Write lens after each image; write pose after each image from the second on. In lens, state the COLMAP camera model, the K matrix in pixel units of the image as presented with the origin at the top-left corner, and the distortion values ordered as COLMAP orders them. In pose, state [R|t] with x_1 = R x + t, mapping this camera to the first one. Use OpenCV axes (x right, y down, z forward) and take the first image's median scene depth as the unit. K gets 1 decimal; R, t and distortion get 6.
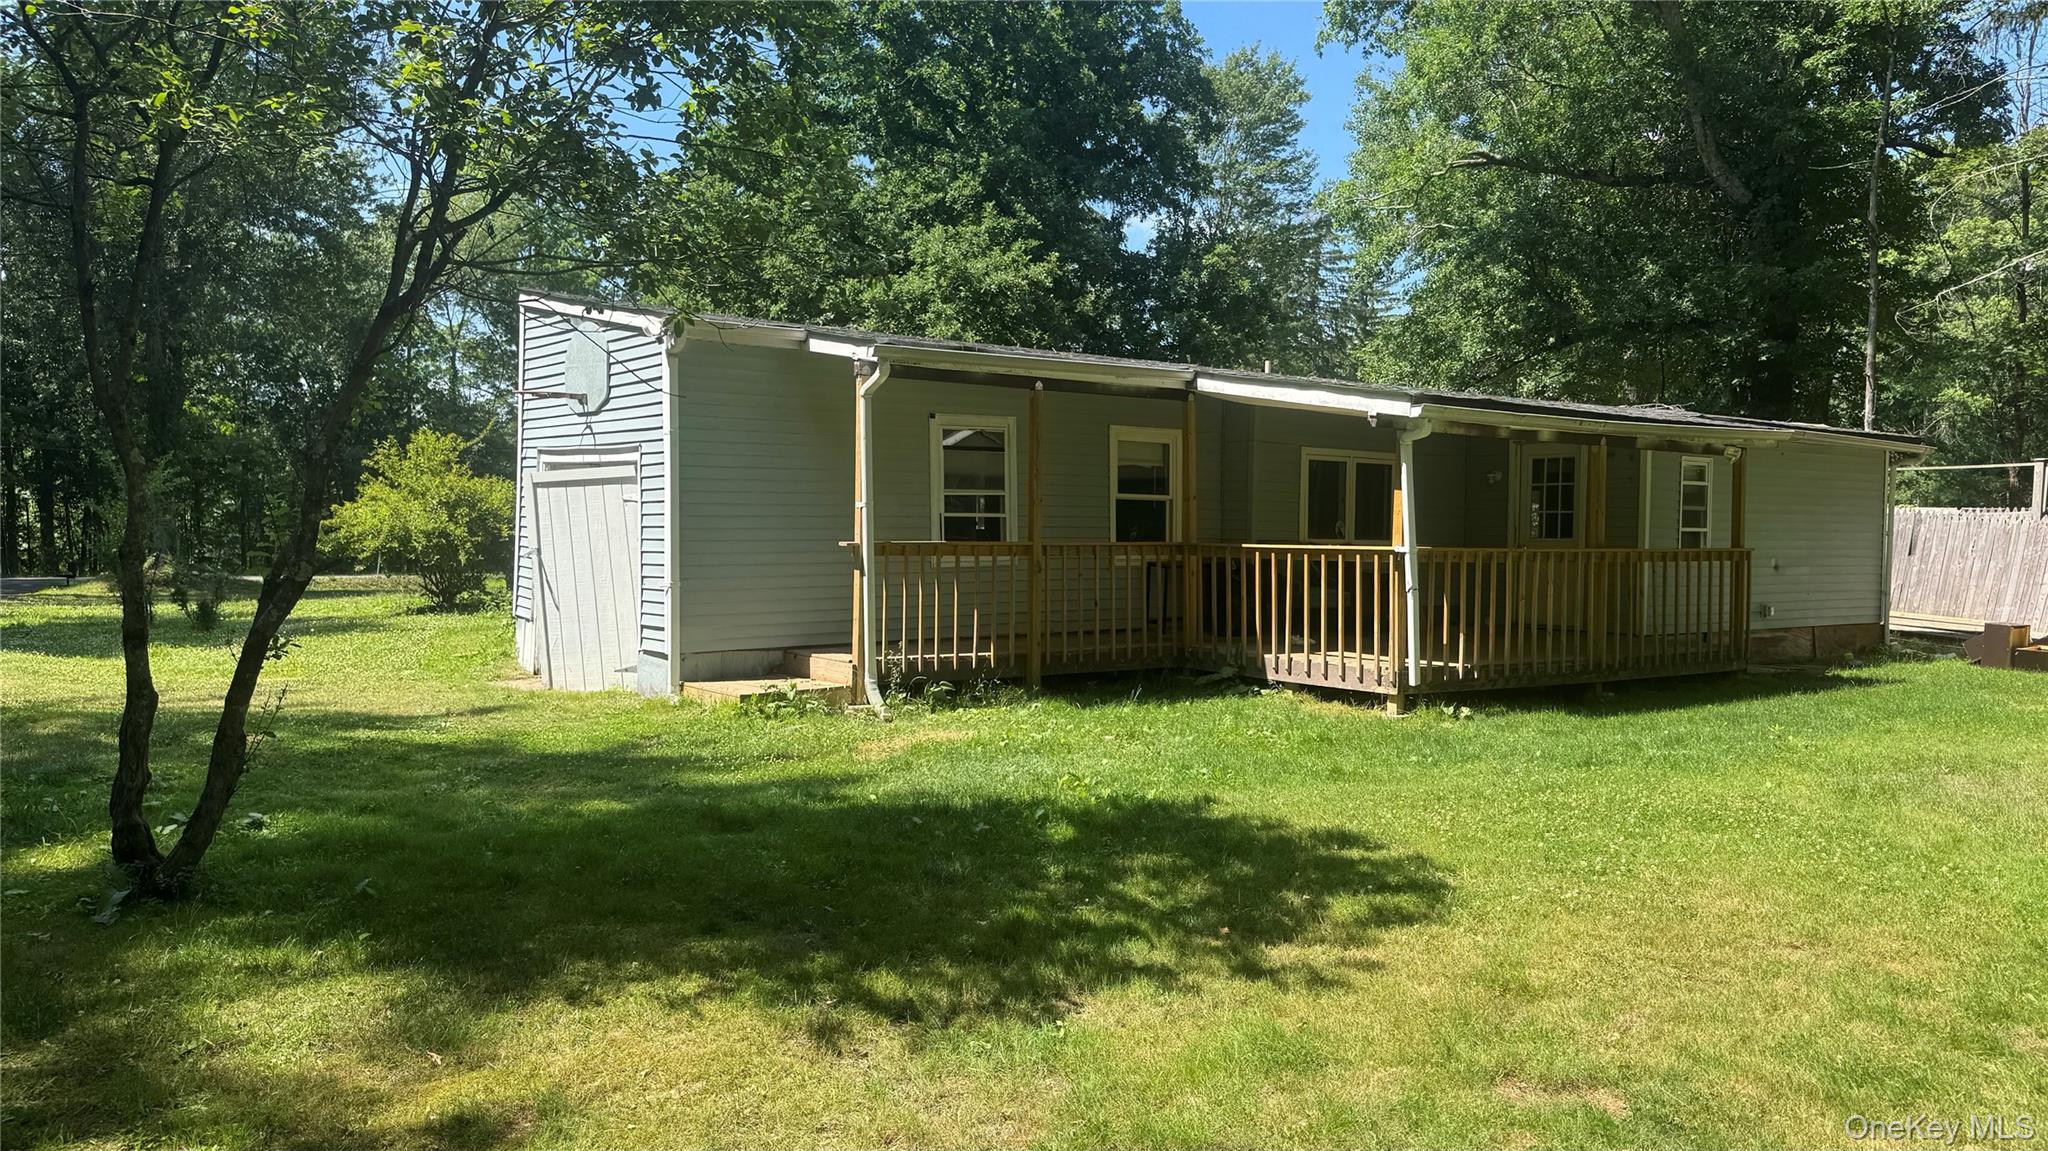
lens RADIAL K [[1537.2, 0, 1024.0], [0, 1537.2, 575.5], [0, 0, 1]] dist [0.172925, -0.301673]
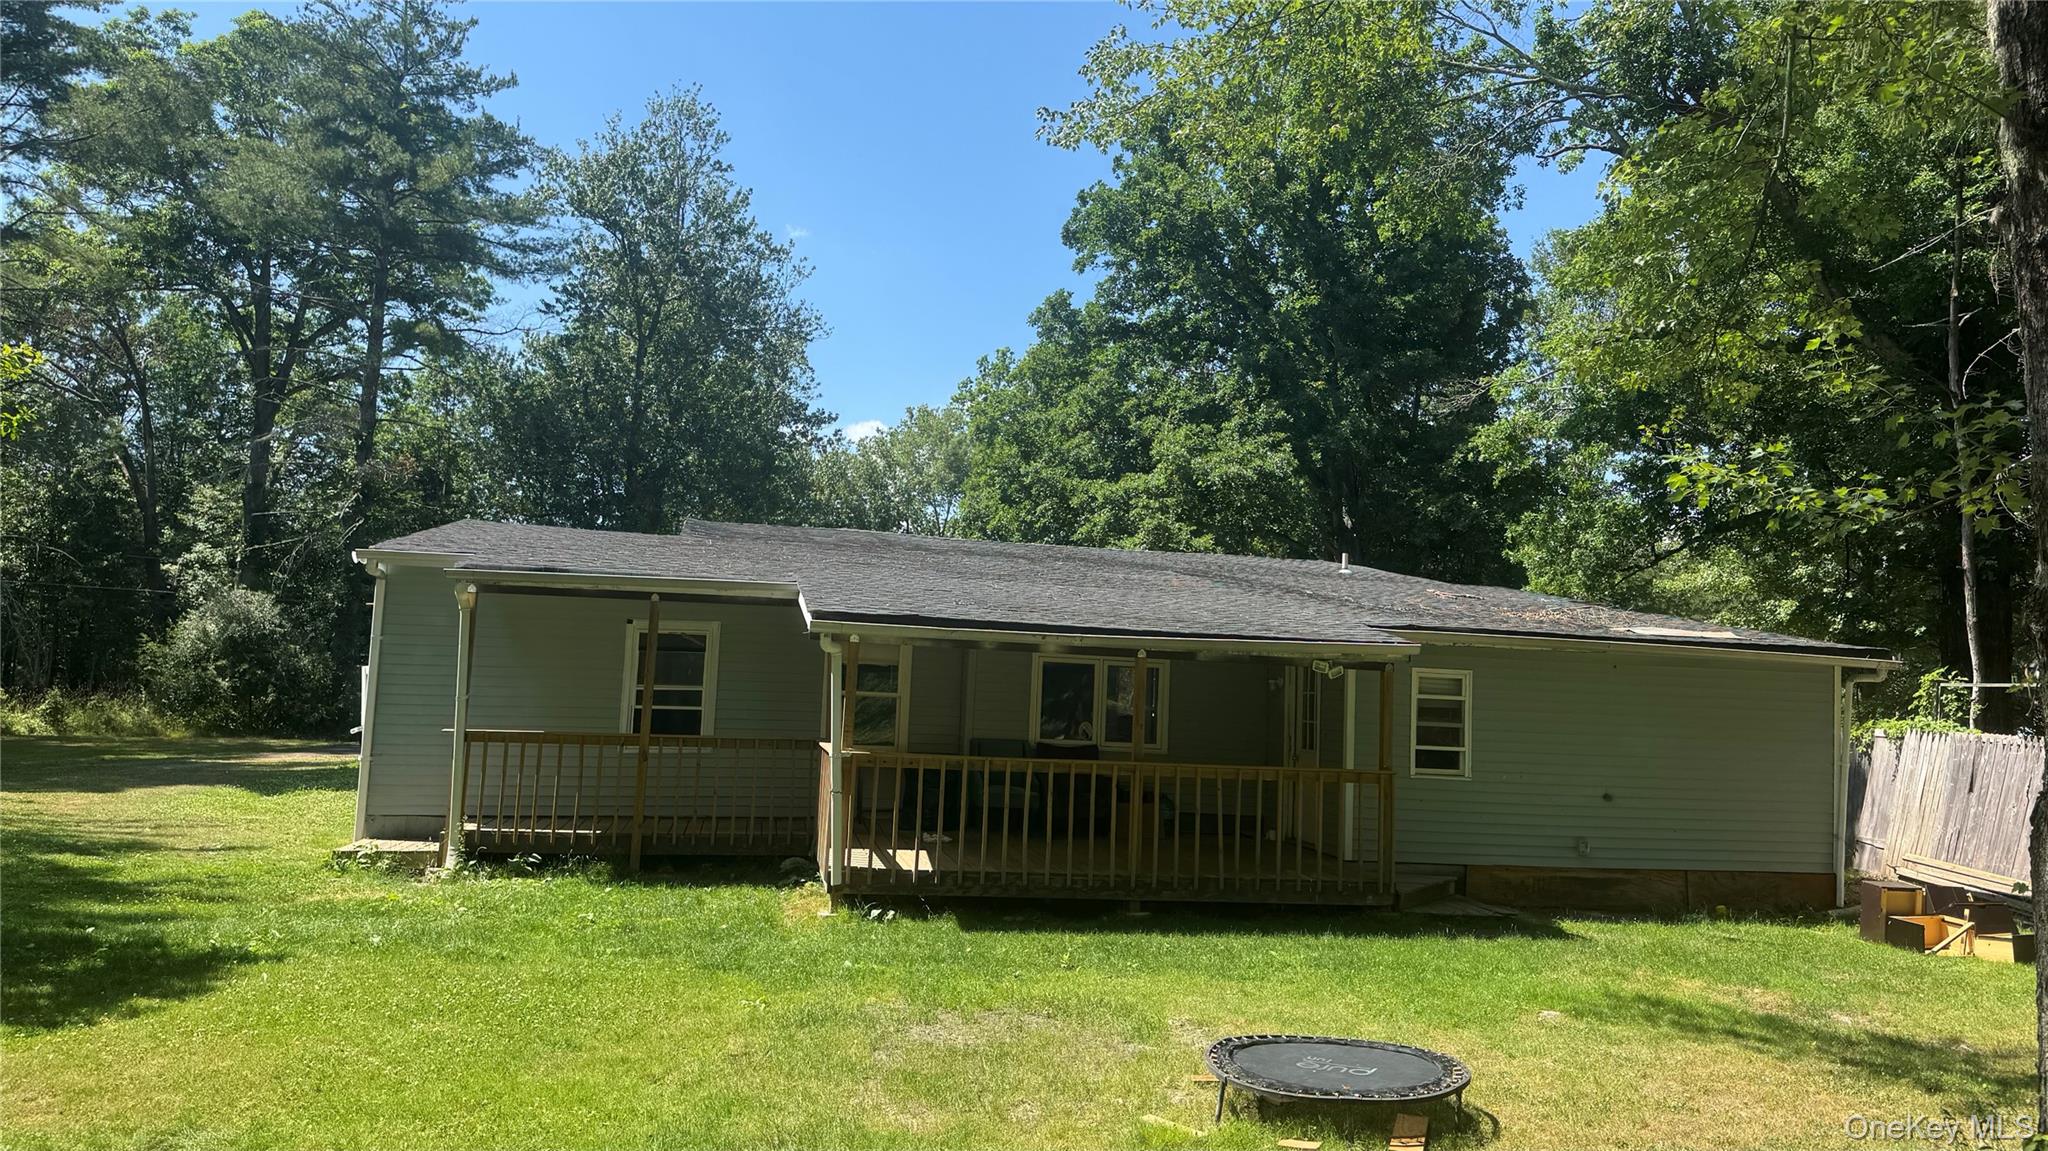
lens RADIAL K [[1537.2, 0, 1024.0], [0, 1537.2, 575.5], [0, 0, 1]] dist [0.172925, -0.301673]
pose [[0.890636, -0.007695, -0.454652, 0.710681], [-0.042653, 0.994035, -0.100378, -0.031734], [0.452712, 0.108792, 0.884995, 0.087466]]
